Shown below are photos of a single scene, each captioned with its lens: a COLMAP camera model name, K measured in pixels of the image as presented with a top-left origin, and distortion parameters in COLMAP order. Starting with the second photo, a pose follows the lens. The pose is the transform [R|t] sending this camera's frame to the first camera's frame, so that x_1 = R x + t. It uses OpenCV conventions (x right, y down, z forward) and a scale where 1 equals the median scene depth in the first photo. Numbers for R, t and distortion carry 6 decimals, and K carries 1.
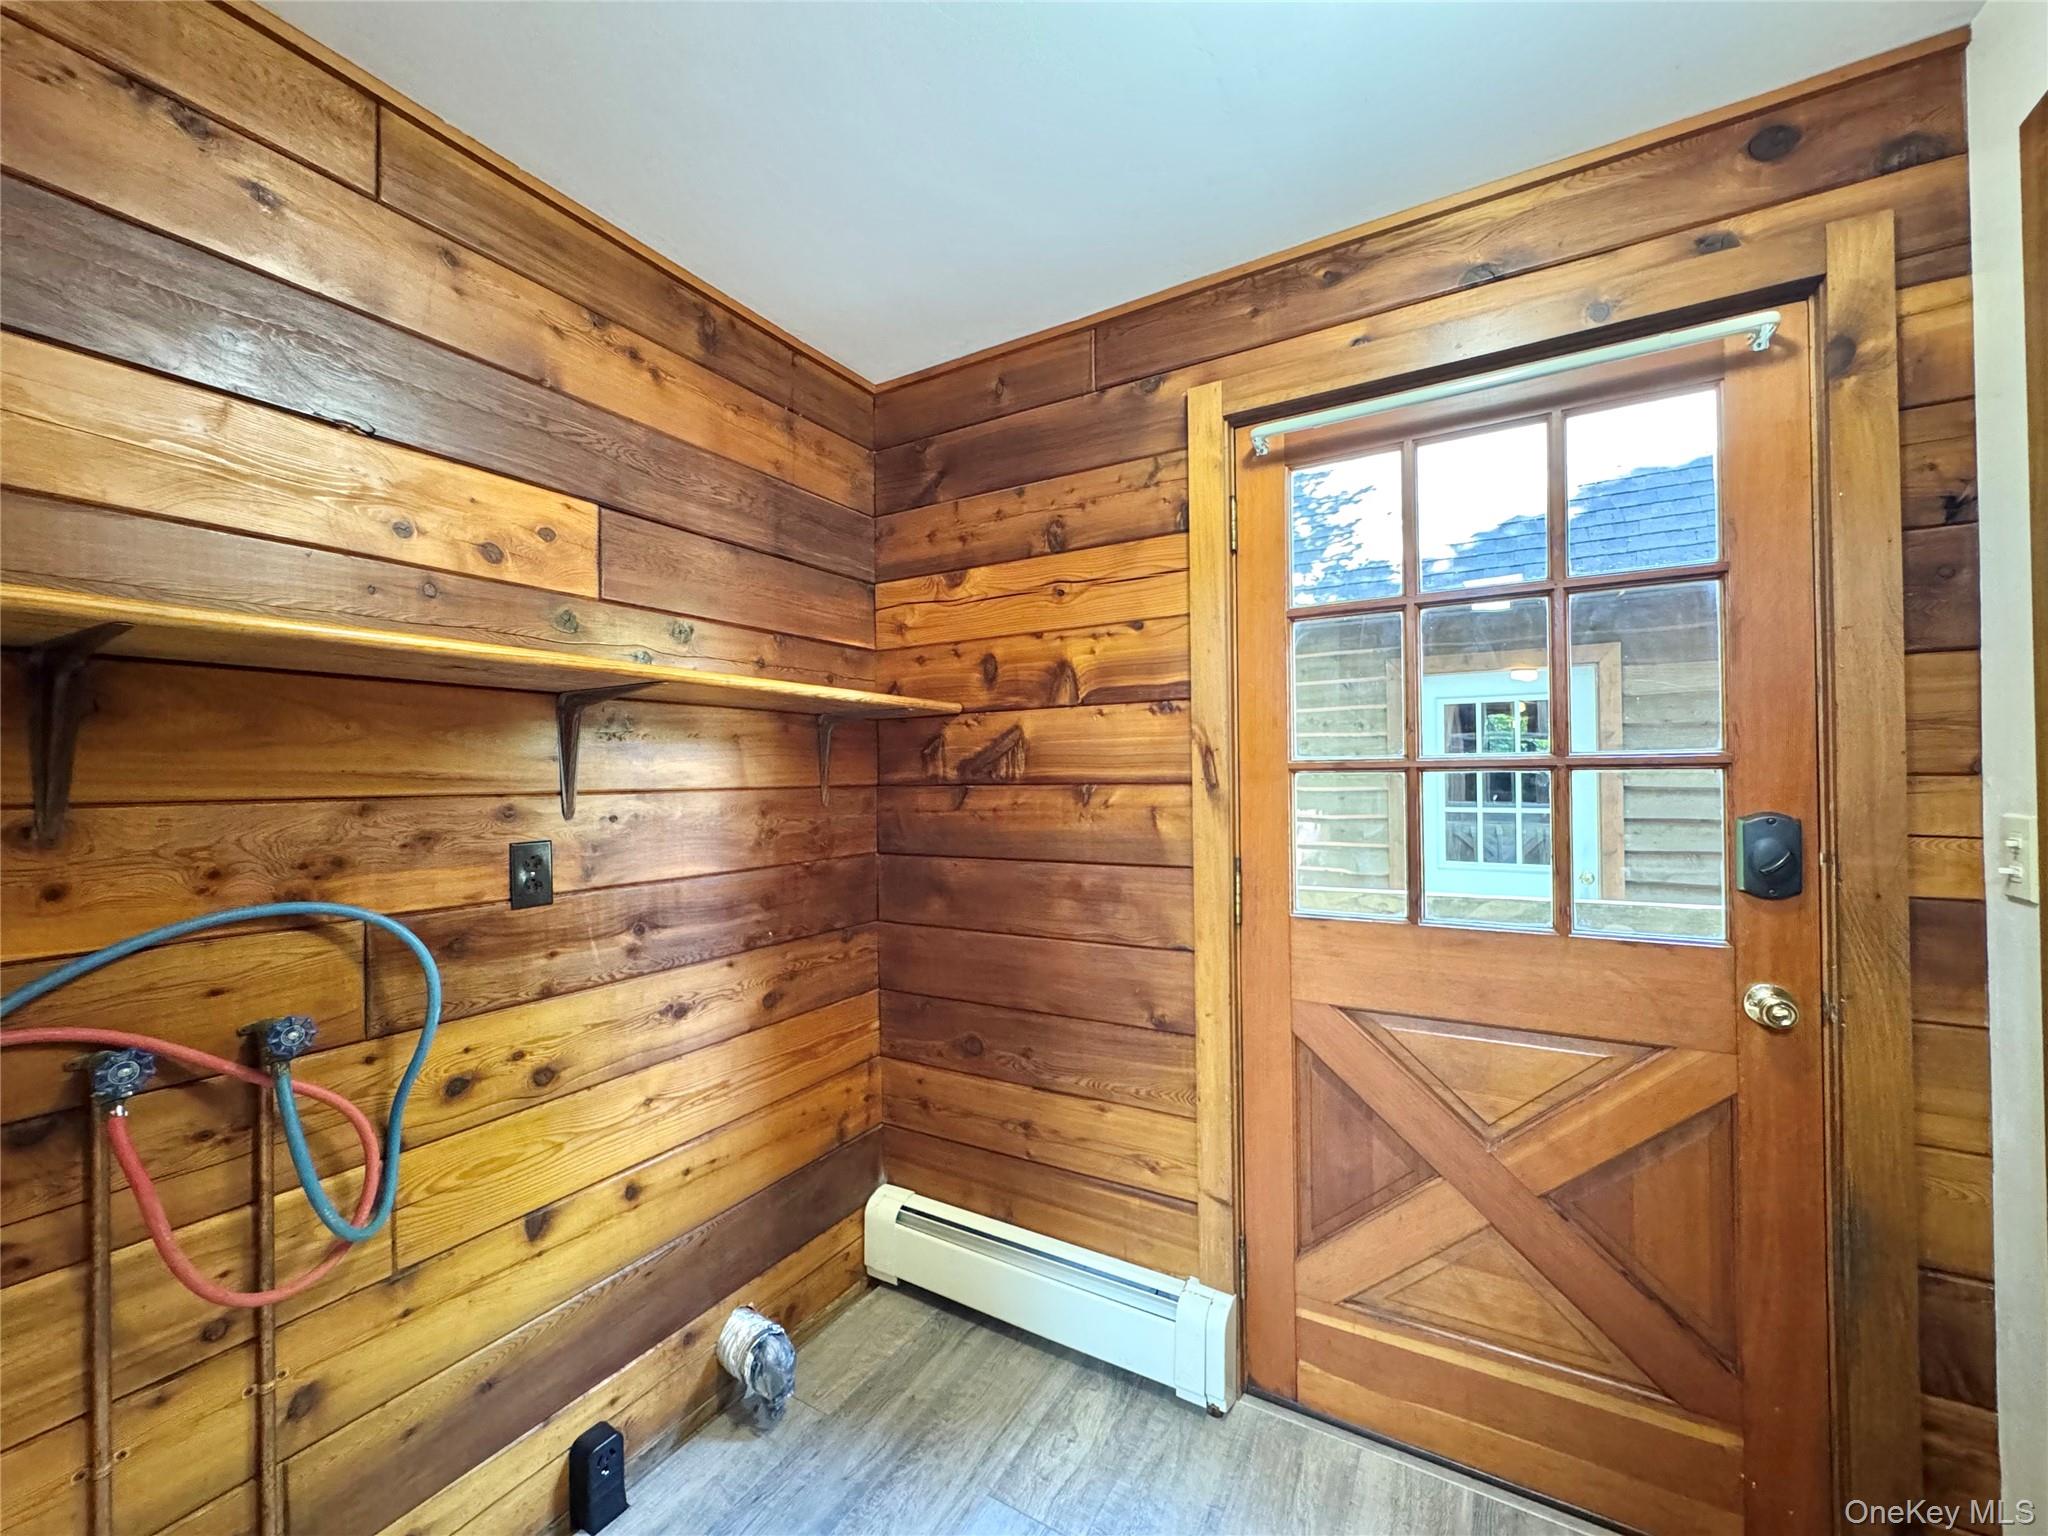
lens RADIAL K [[820.1, 0, 1006.9], [0, 820.1, 758.5], [0, 0, 1]] dist [-0.011651, -0.000806]
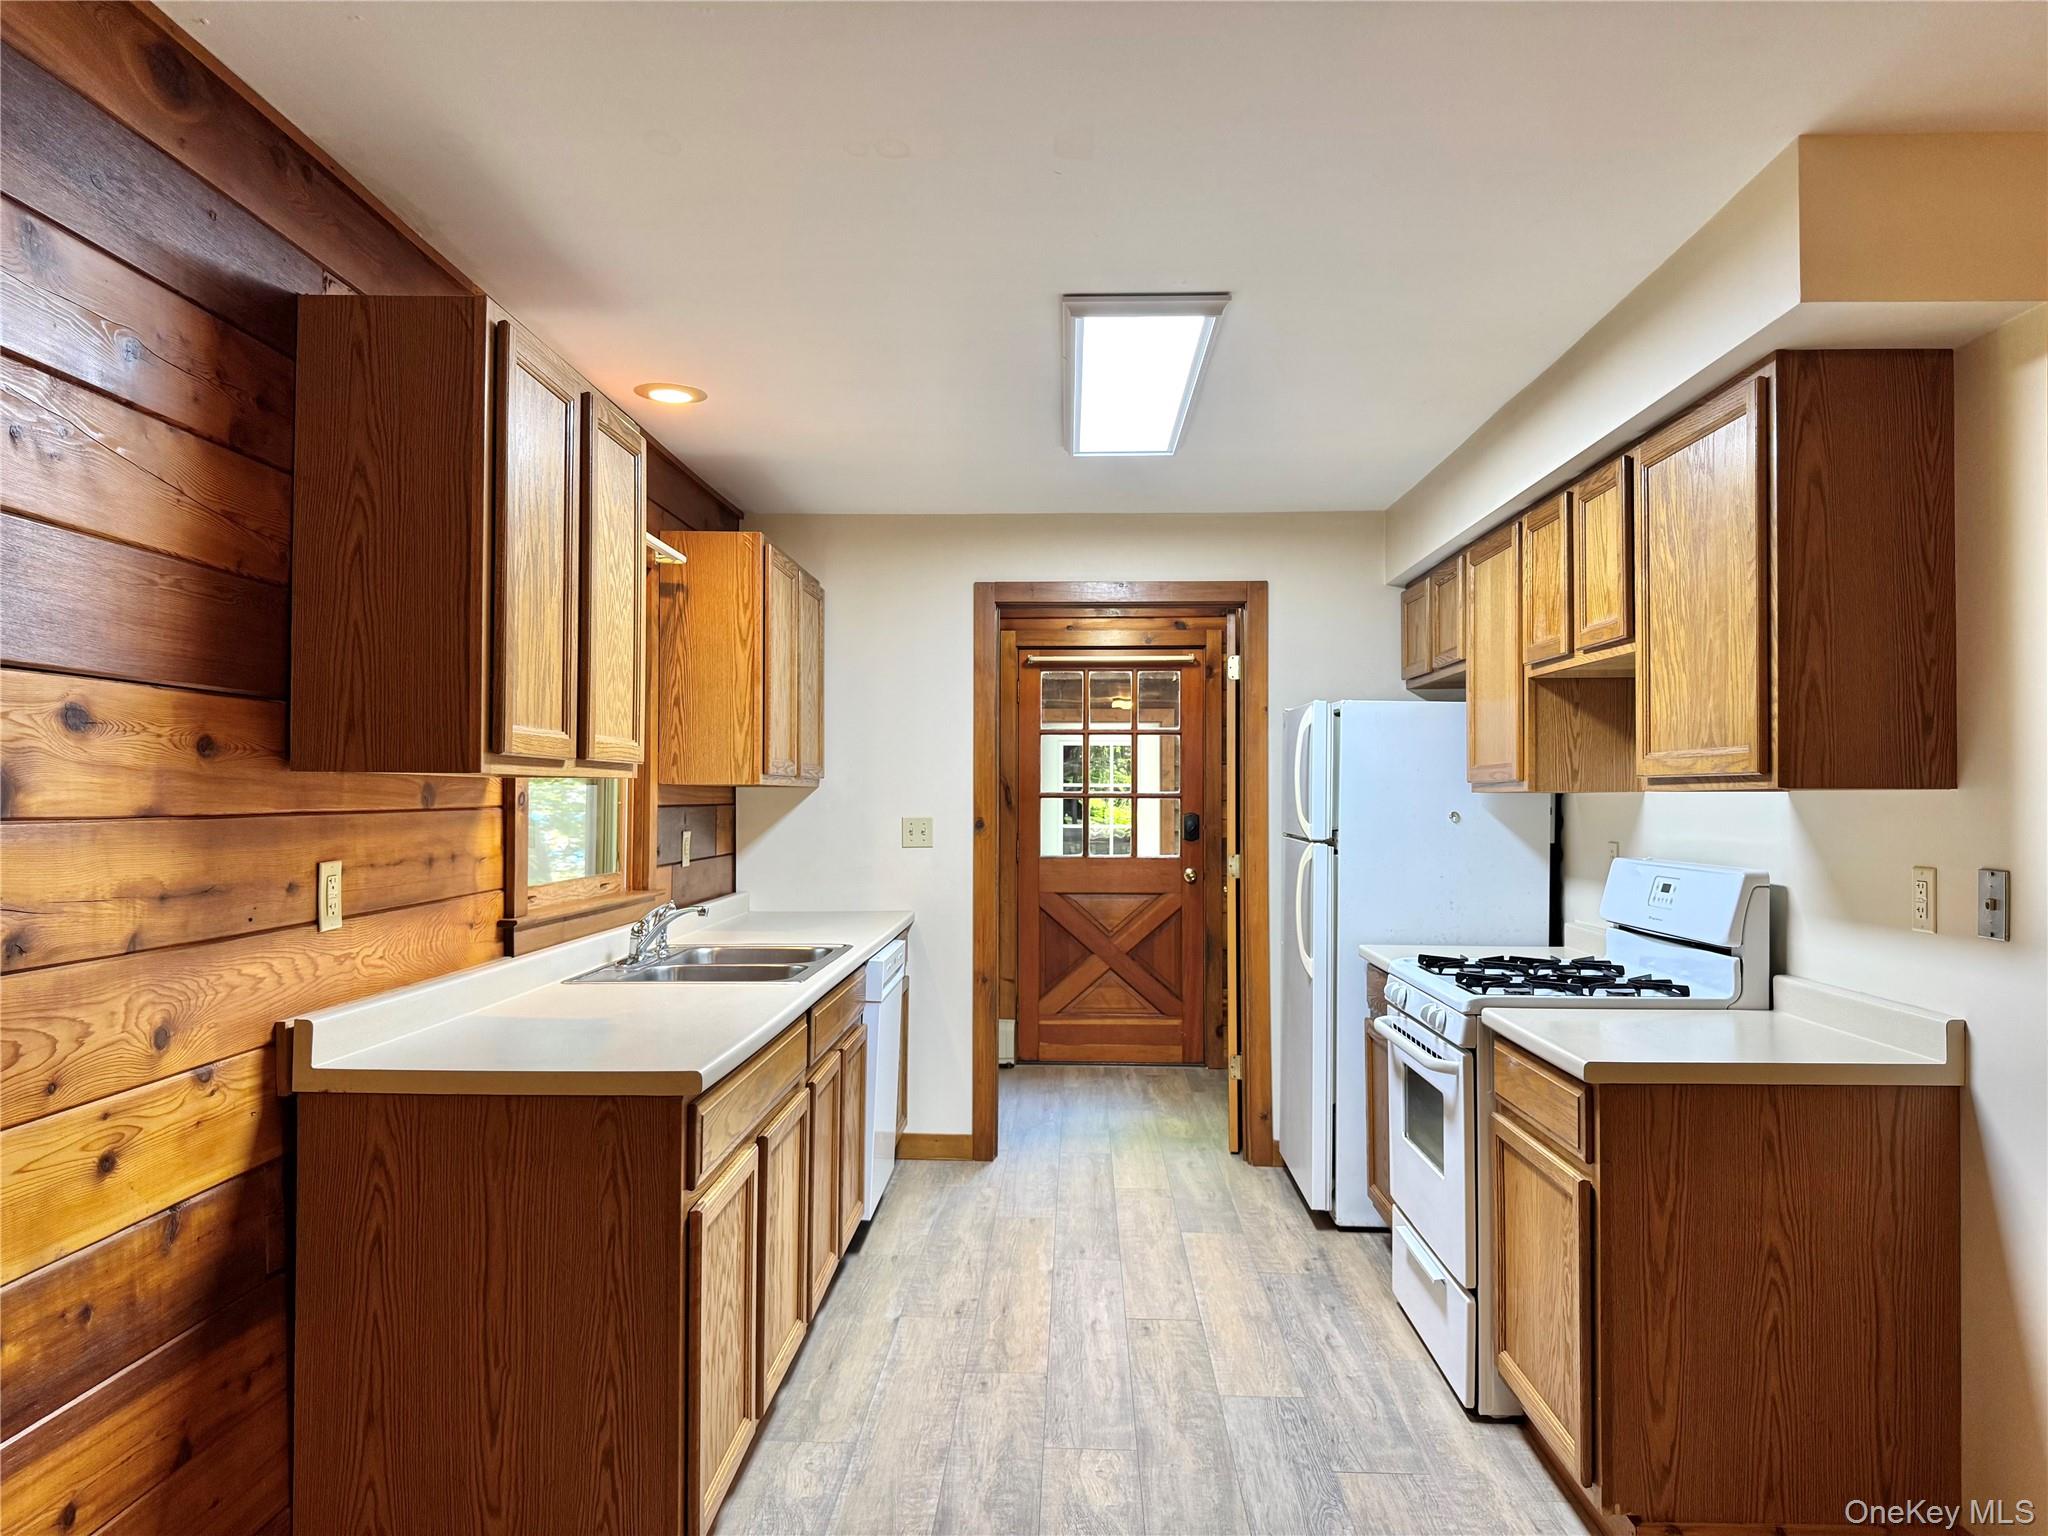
lens RADIAL K [[1449.3, 0, 1014.1], [0, 1449.3, 773.4], [0, 0, 1]] dist [0.034136, -0.045401]
pose [[0.874277, 0.017586, 0.485109, -1.687147], [-0.017685, 0.999834, -0.004373, -0.031724], [-0.485106, -0.004756, 0.874443, -2.535411]]
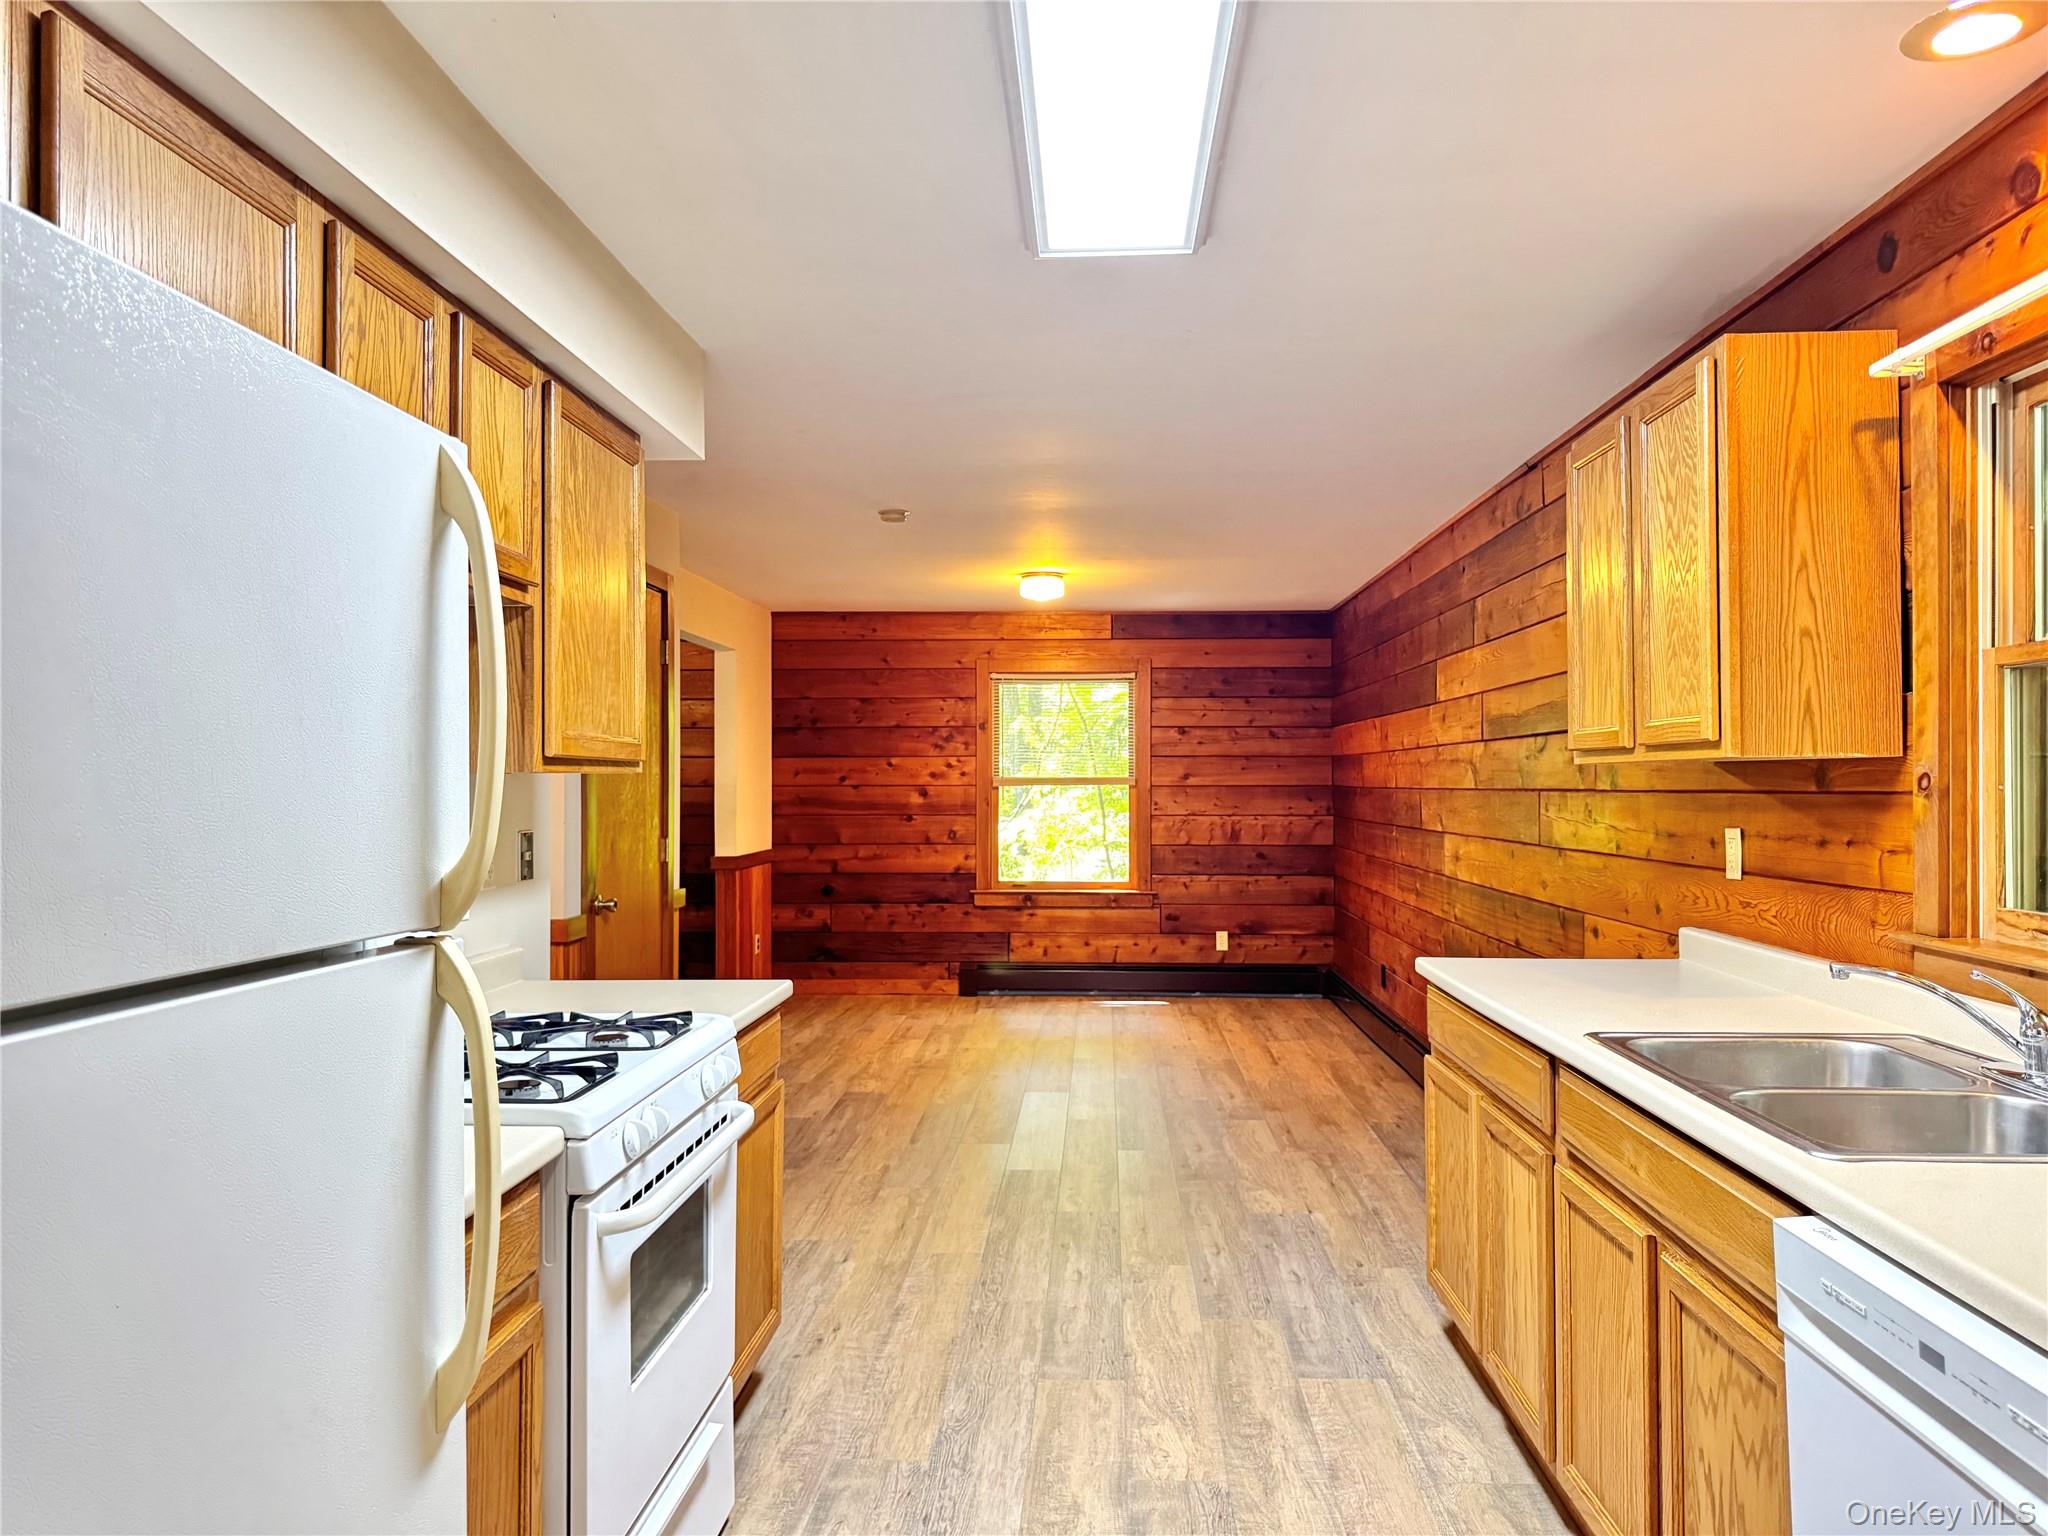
lens RADIAL K [[1449.3, 0, 1035.0], [0, 1449.3, 769.4], [0, 0, 1]] dist [0.034136, -0.045401]
pose [[-0.877655, 0.002723, -0.479285, 0.117677], [0.015177, 0.999640, -0.022114, 0.010134], [0.479052, -0.026682, -0.877381, 0.232754]]
